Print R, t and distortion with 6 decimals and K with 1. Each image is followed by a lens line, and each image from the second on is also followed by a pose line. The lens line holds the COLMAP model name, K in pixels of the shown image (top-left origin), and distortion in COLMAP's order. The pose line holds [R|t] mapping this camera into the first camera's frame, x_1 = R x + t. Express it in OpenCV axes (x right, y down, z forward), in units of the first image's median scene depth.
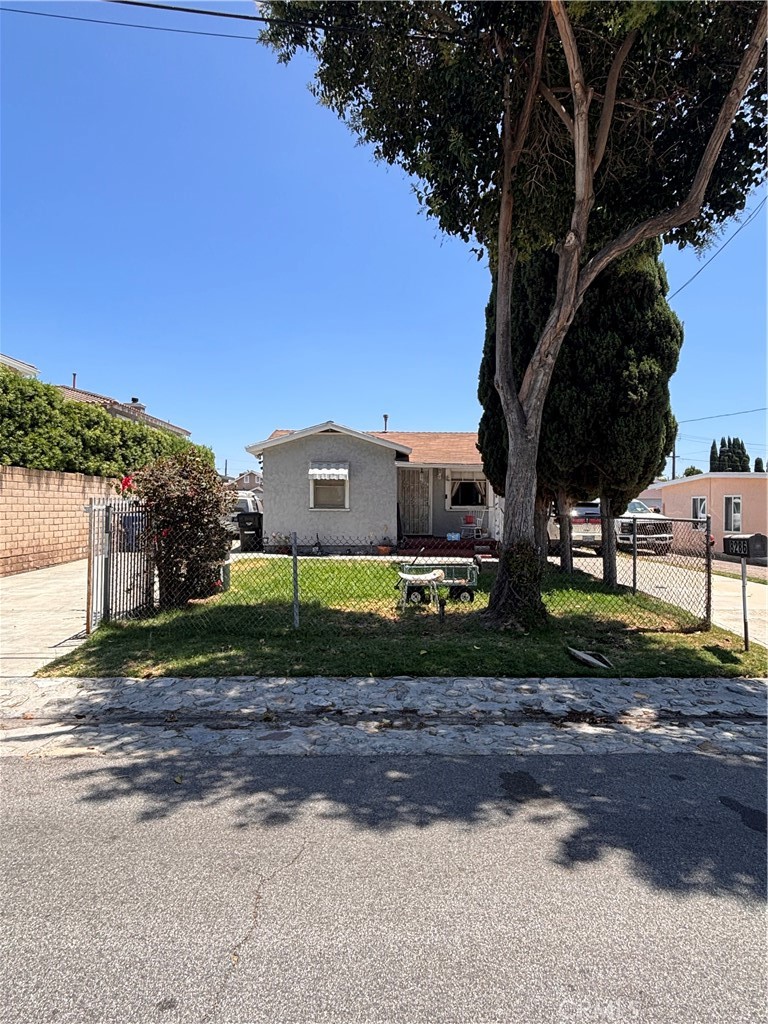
lens RADIAL K [[578.0, 0, 380.7], [0, 578.0, 518.5], [0, 0, 1]] dist [0.054927, -0.093883]
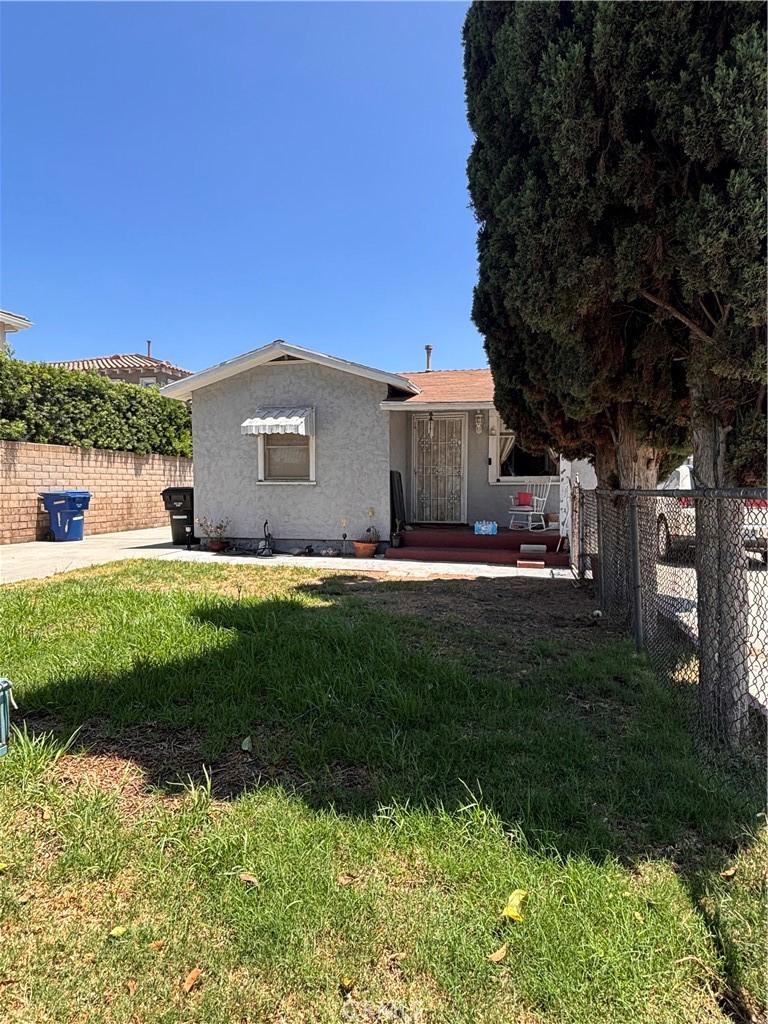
lens RADIAL K [[589.2, 0, 380.7], [0, 589.2, 511.3], [0, 0, 1]] dist [-0.002650, -0.001812]
pose [[0.964839, 0.008328, -0.262710, 0.182246], [-0.001977, 0.999700, 0.024429, -0.000057], [0.262835, -0.023050, 0.964565, 0.402537]]
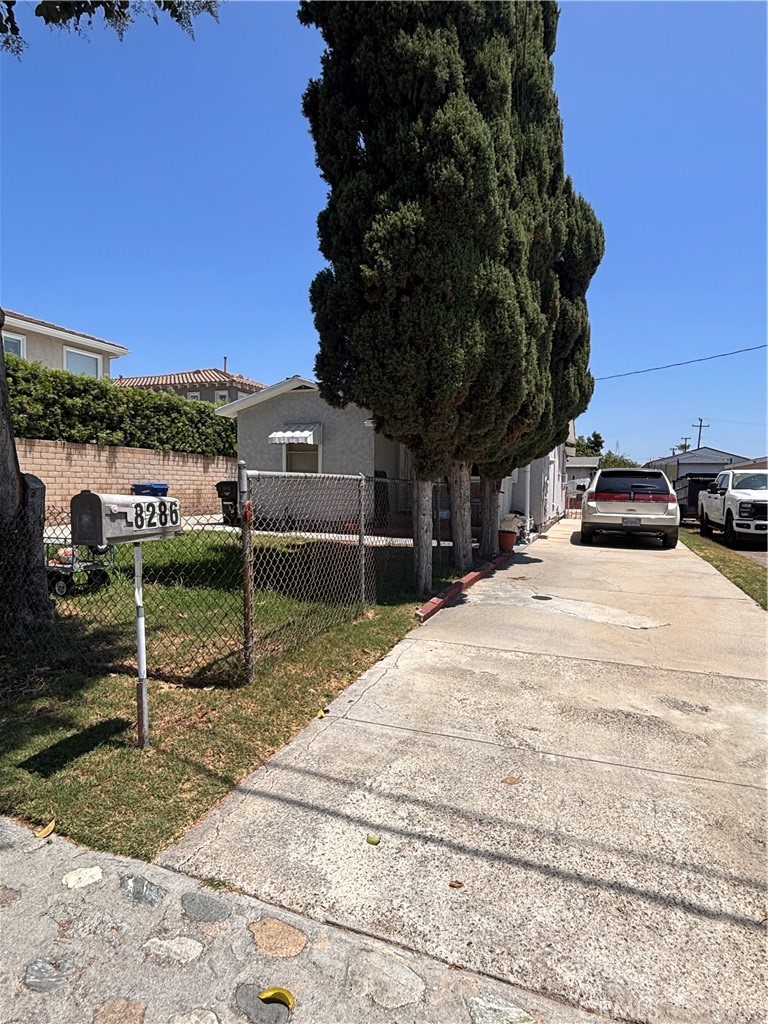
lens RADIAL K [[578.0, 0, 380.7], [0, 578.0, 518.5], [0, 0, 1]] dist [0.054927, -0.093883]
pose [[0.923160, 0.030799, -0.383180, 0.357873], [-0.017865, 0.999146, 0.037268, 0.009999], [0.384001, -0.027559, 0.922921, 0.239183]]
